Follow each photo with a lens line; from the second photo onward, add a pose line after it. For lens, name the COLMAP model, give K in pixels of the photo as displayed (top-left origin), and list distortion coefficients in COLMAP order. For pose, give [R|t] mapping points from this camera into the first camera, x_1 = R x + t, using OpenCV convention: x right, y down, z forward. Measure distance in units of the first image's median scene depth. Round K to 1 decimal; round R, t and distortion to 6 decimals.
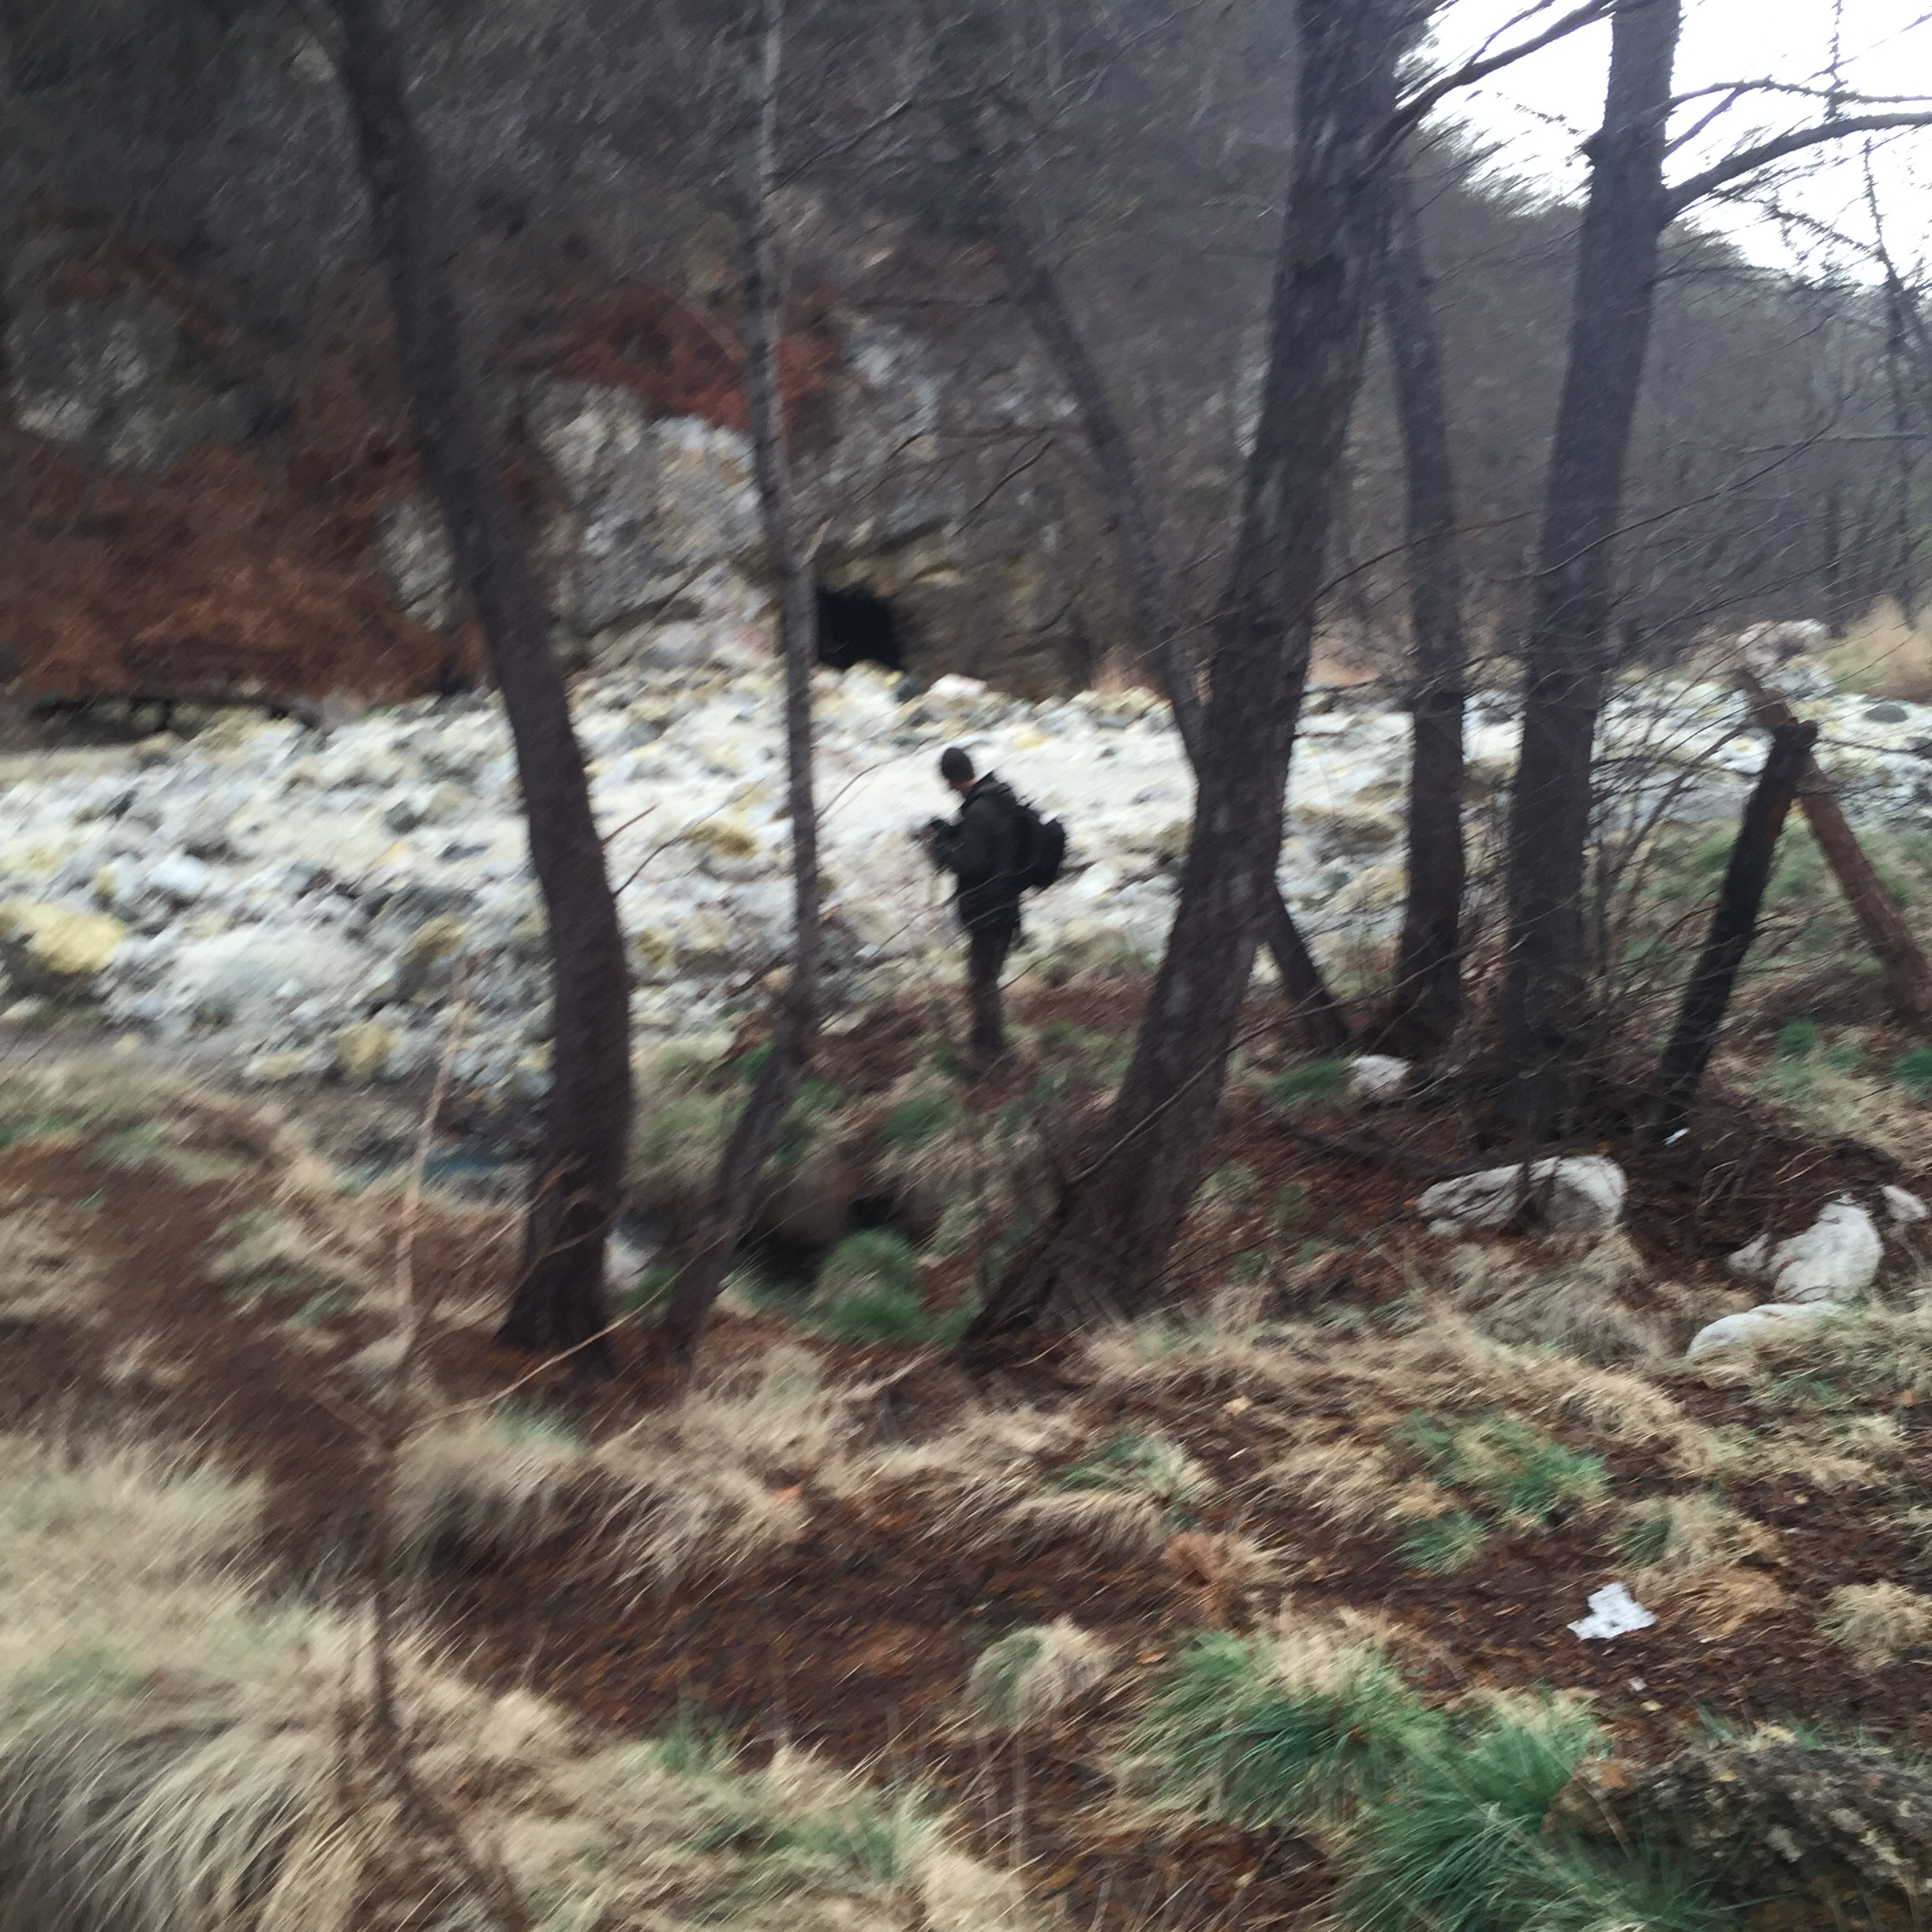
lens RADIAL K [[2135.7, 0, 966.0], [0, 2135.7, 966.0], [0, 0, 1]] dist [0.031362, -0.015492]
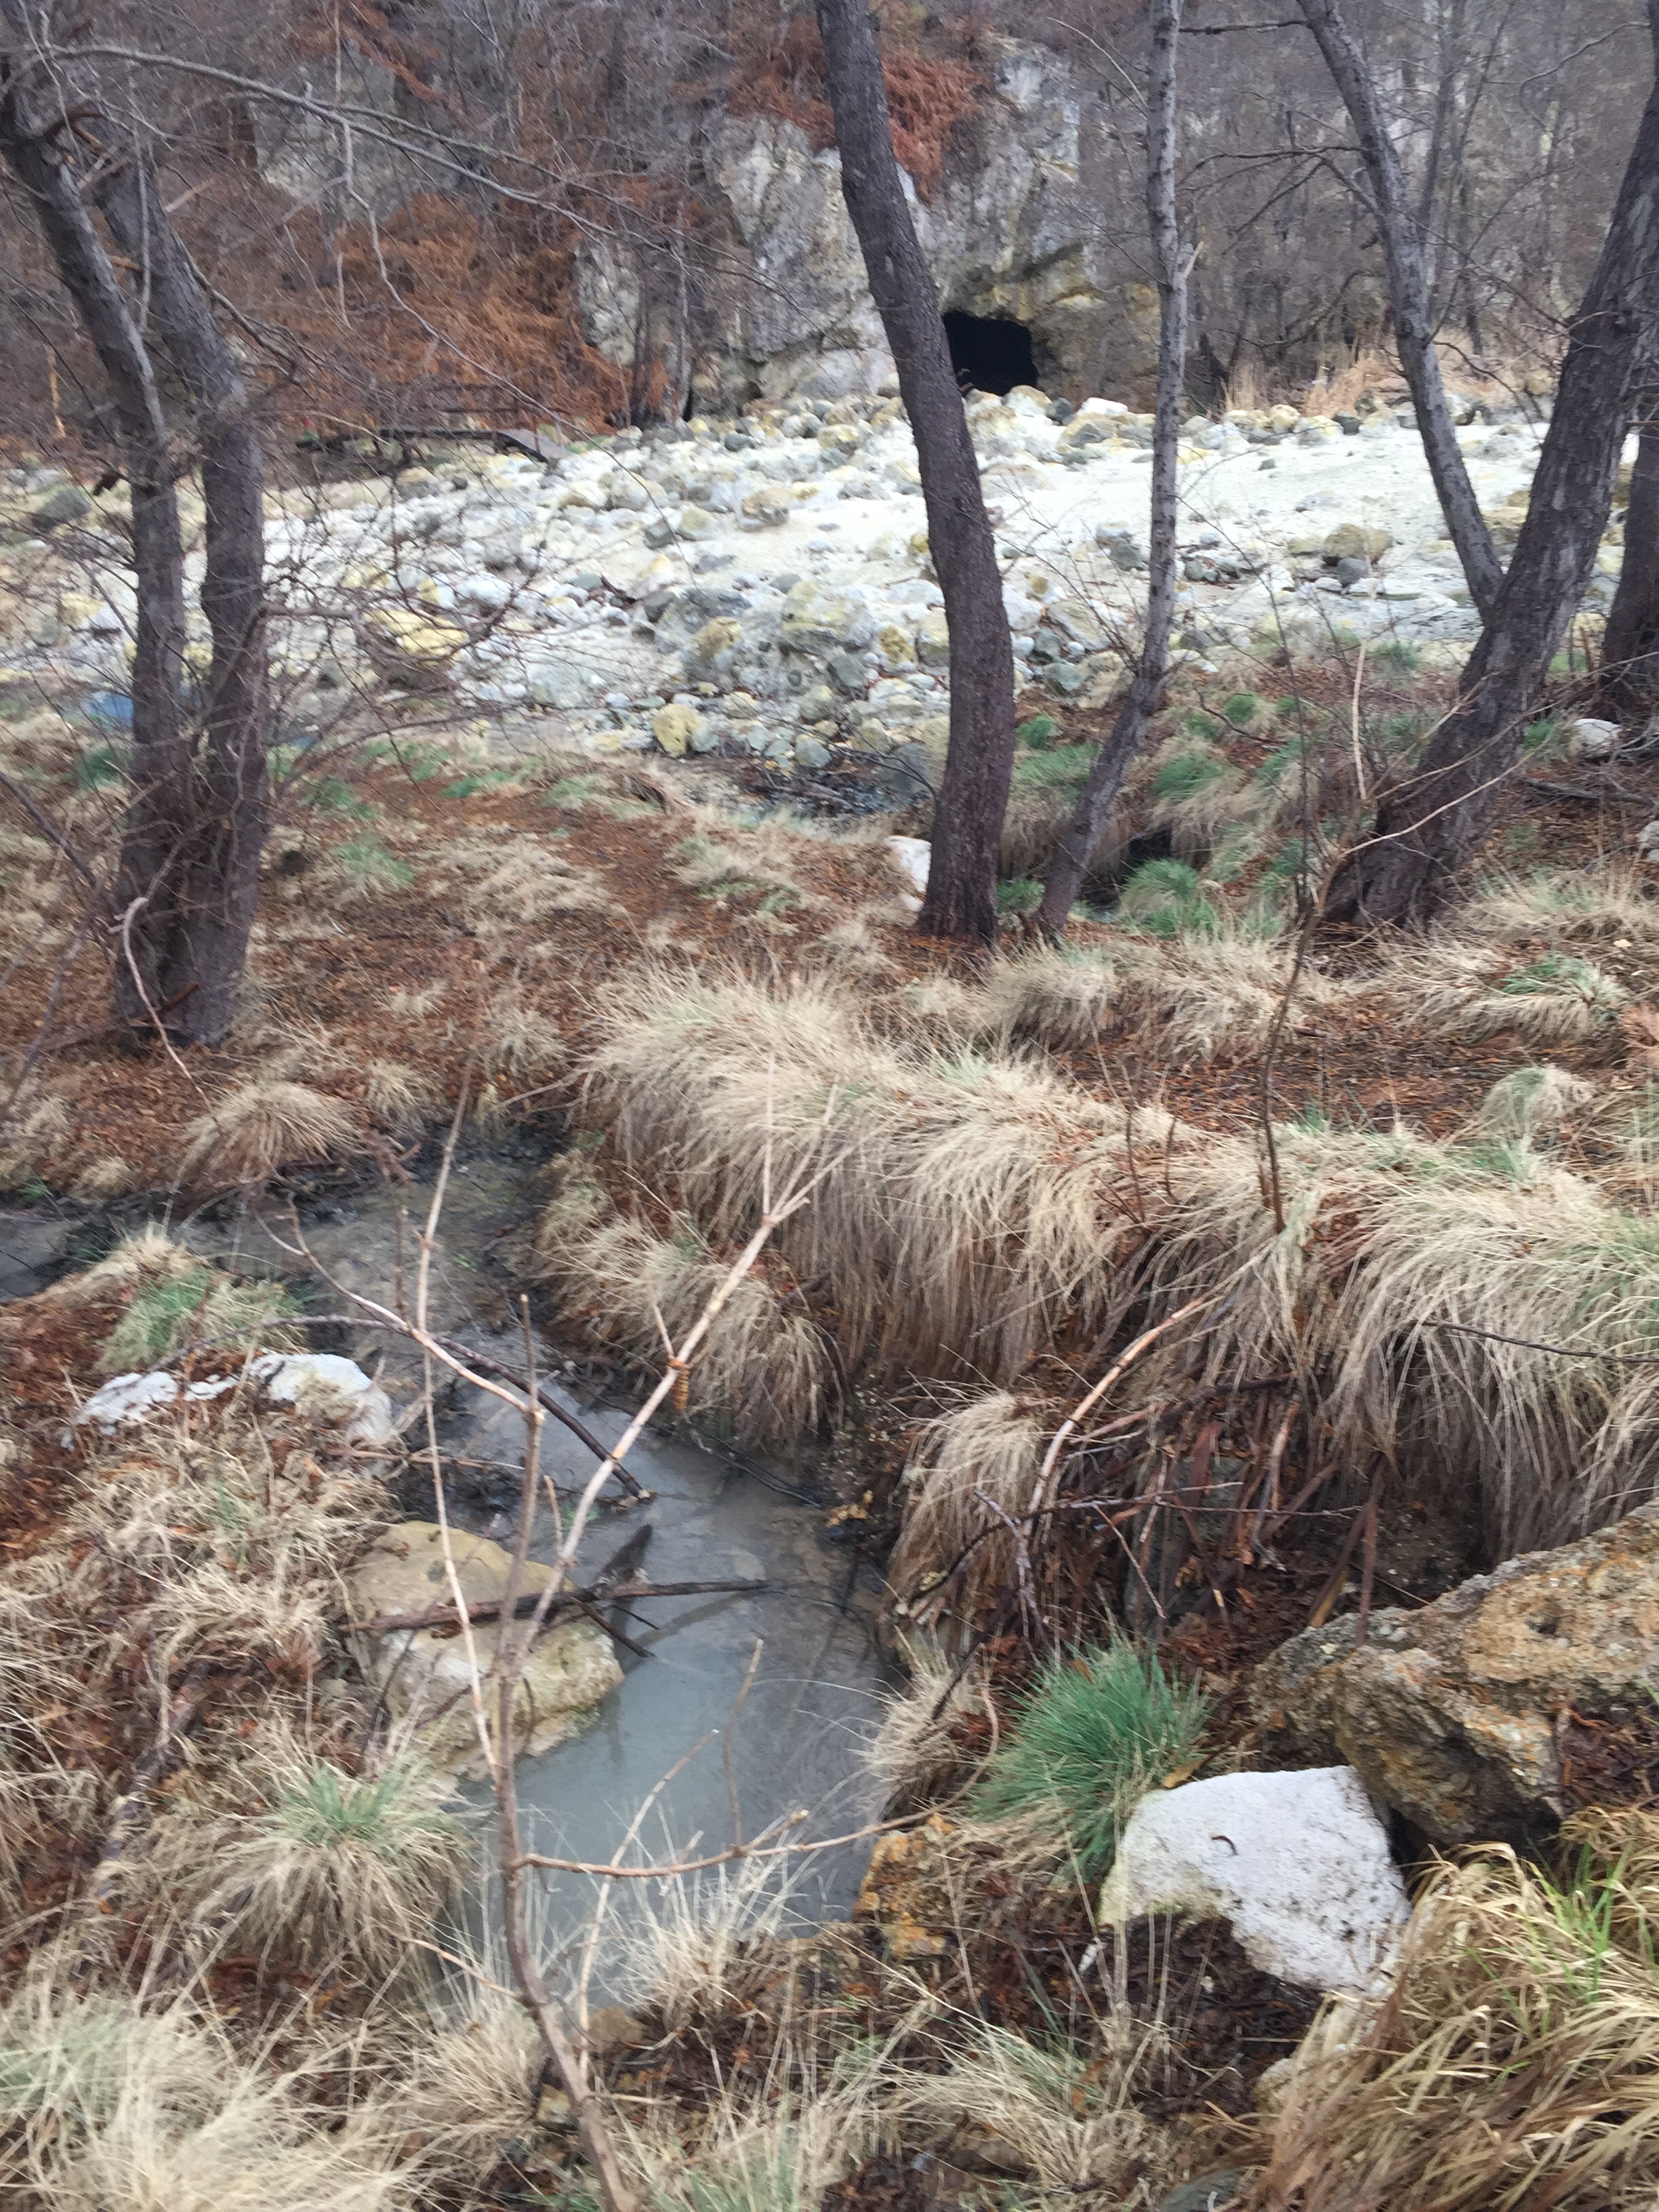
lens RADIAL K [[1798.9, 0, 804.5], [0, 1798.9, 1166.5], [0, 0, 1]] dist [0.034379, -0.071249]
pose [[0.990945, 0.032345, -0.130312, -0.052969], [0.002904, 0.965158, 0.261650, 0.009373], [0.134235, -0.259660, 0.956325, -0.044940]]
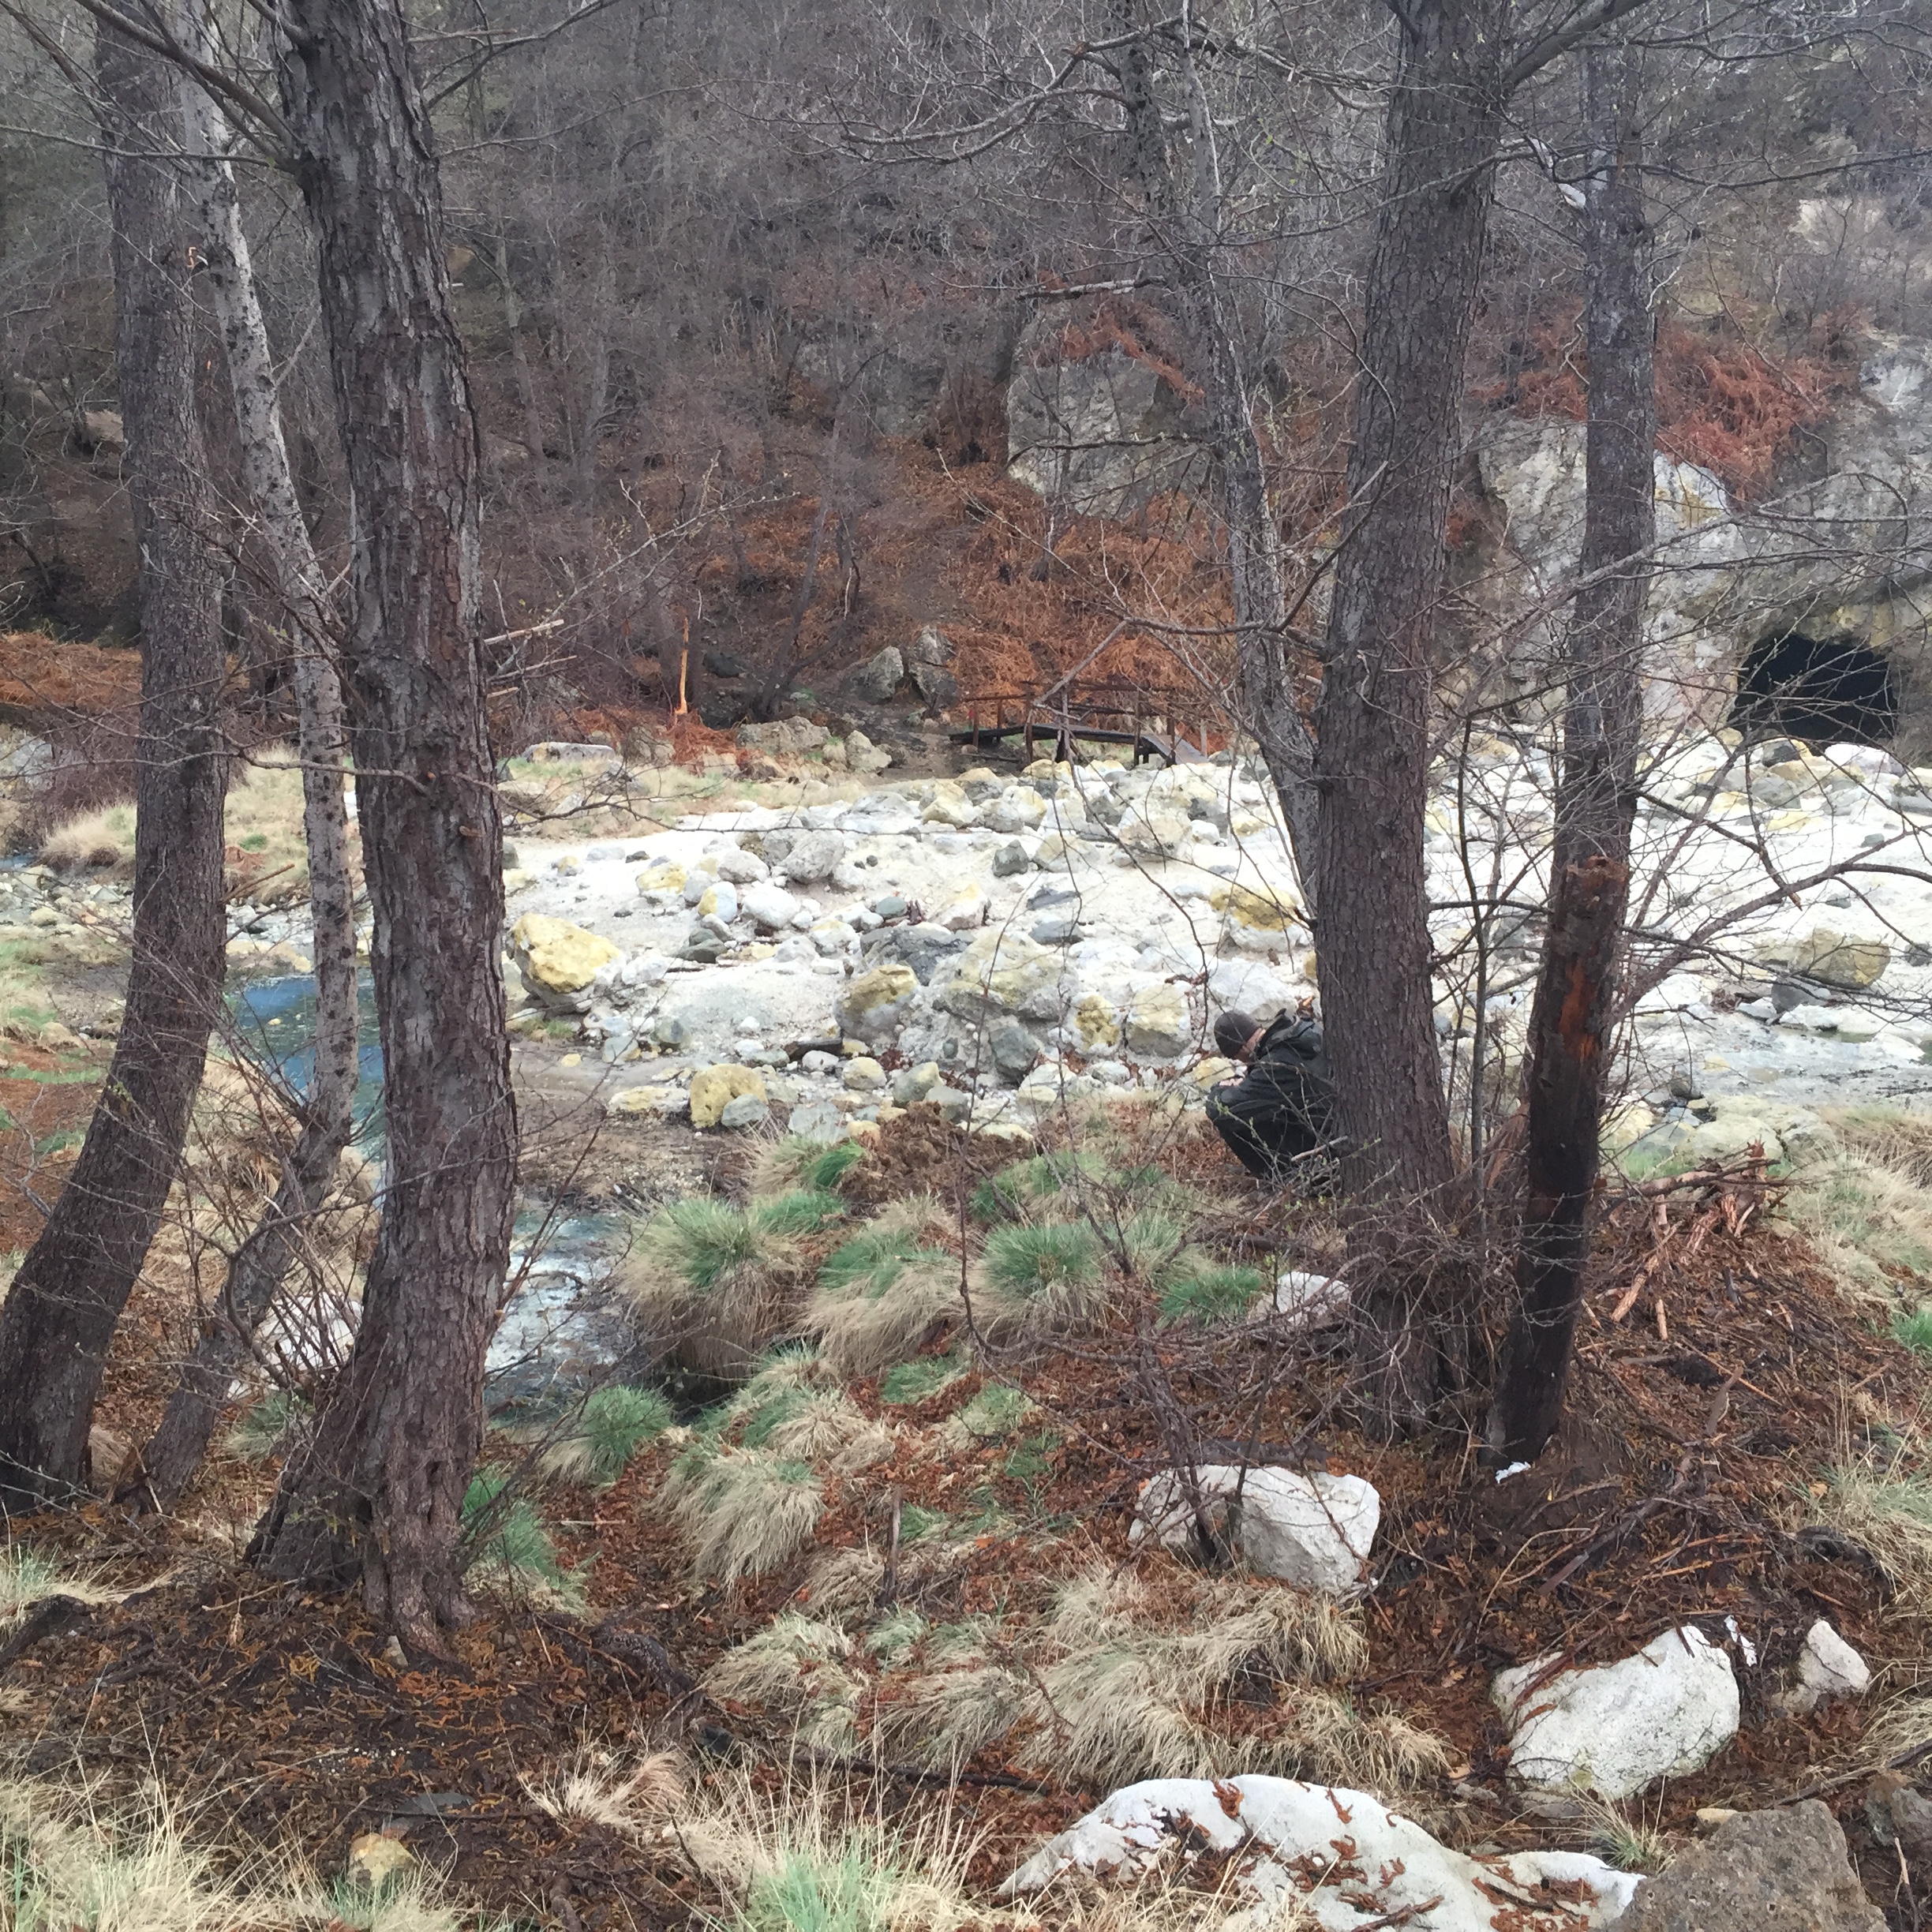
lens RADIAL K [[2135.7, 0, 966.0], [0, 2135.7, 966.0], [0, 0, 1]] dist [0.031362, -0.015492]
pose [[0.872030, 0.091850, -0.480757, 0.239422], [-0.101771, 0.994793, 0.005459, -0.030233], [0.478755, 0.044167, 0.876837, 0.162488]]
